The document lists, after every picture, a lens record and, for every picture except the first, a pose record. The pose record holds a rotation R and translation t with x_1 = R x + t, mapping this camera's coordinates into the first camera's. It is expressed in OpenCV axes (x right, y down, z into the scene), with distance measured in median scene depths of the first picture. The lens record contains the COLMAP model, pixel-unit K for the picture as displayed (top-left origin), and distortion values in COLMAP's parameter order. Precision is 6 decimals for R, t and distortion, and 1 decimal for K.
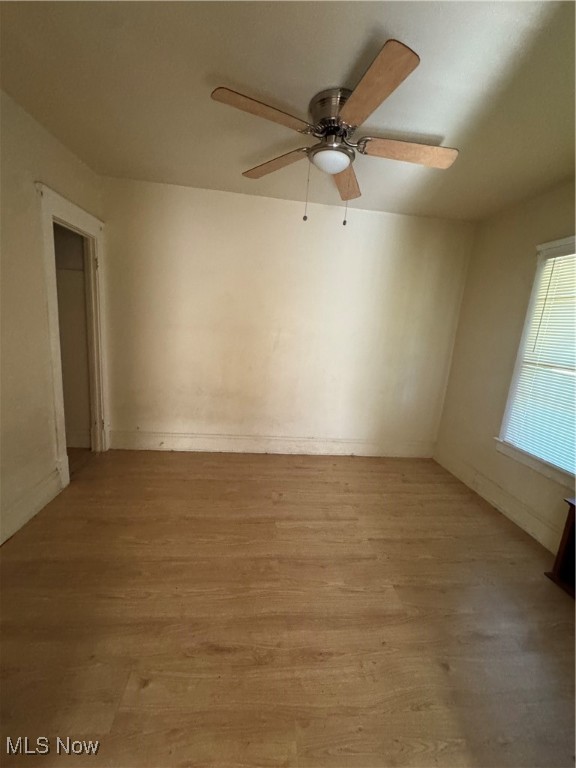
lens RADIAL K [[309.2, 0, 285.9], [0, 309.2, 383.6], [0, 0, 1]] dist [-0.000324, 0.000019]
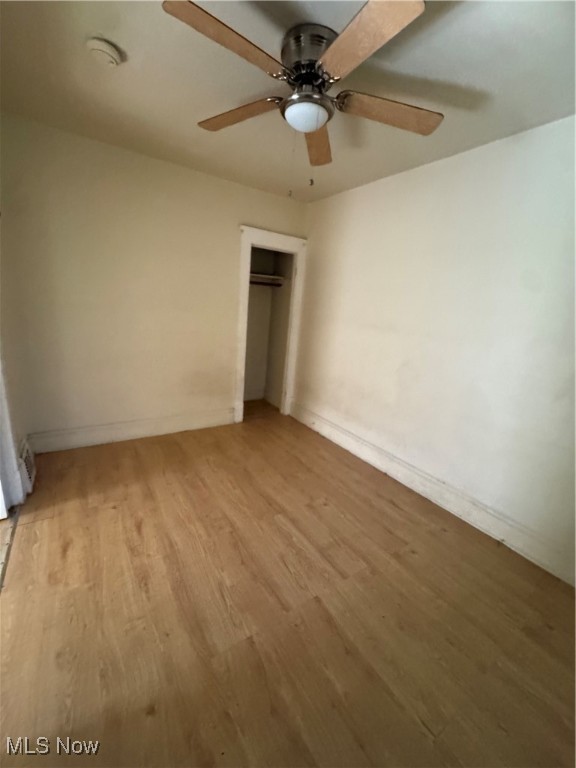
lens RADIAL K [[309.2, 0, 285.0], [0, 309.2, 383.6], [0, 0, 1]] dist [-0.000324, 0.000019]
pose [[0.460387, 0.184288, -0.868379, 0.783103], [-0.216335, 0.972014, 0.091588, -0.048165], [0.860955, 0.145695, 0.487370, 0.497312]]
